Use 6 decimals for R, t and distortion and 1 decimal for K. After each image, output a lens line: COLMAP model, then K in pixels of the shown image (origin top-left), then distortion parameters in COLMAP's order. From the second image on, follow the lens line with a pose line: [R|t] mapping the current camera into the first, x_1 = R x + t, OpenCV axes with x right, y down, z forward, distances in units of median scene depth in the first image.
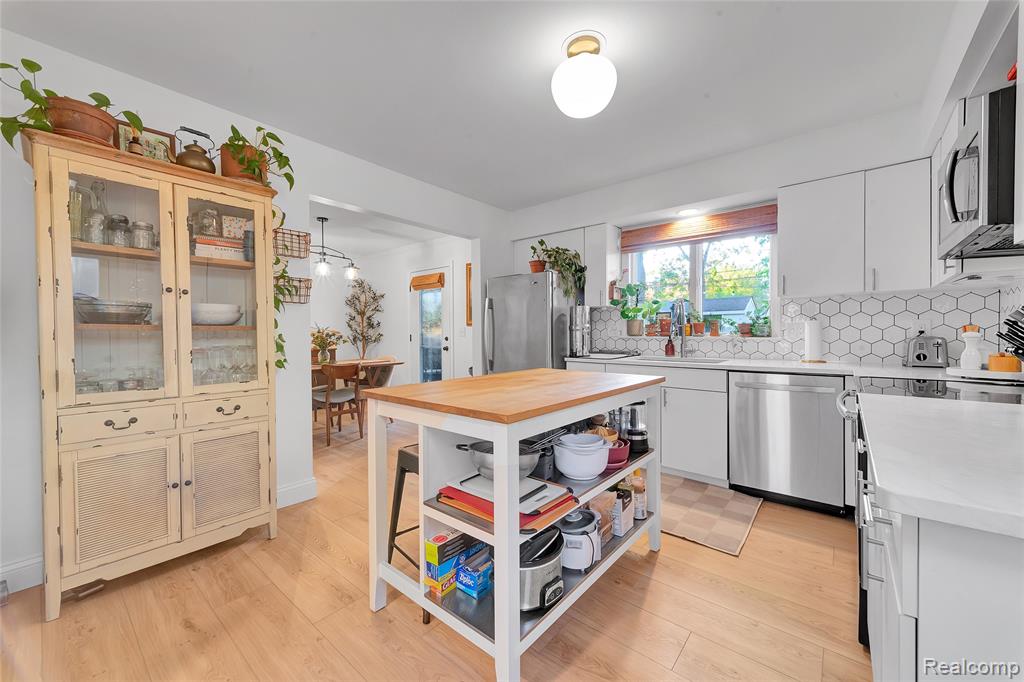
lens RADIAL K [[400.1, 0, 519.8], [0, 400.1, 336.0], [0, 0, 1]] dist [-0.002793, -0.000045]
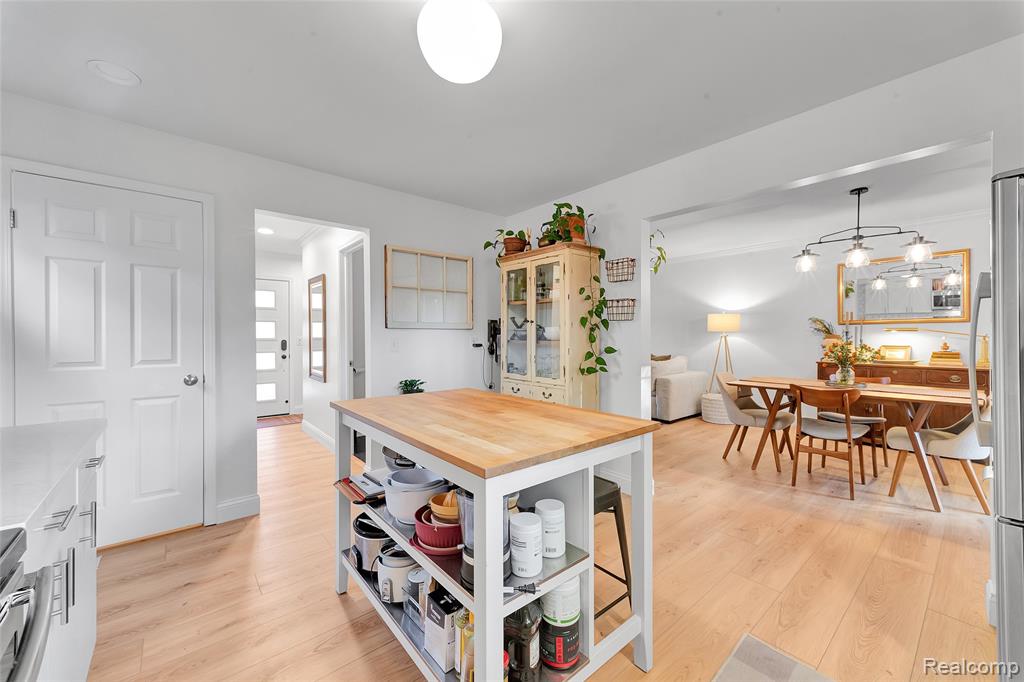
lens RADIAL K [[400.1, 0, 508.7], [0, 400.1, 338.8], [0, 0, 1]] dist [-0.002793, -0.000045]
pose [[-0.220652, 0.005109, -0.975339, 0.531276], [-0.005096, 0.999967, 0.006391, -0.028322], [0.975339, 0.006381, -0.220619, 0.763891]]
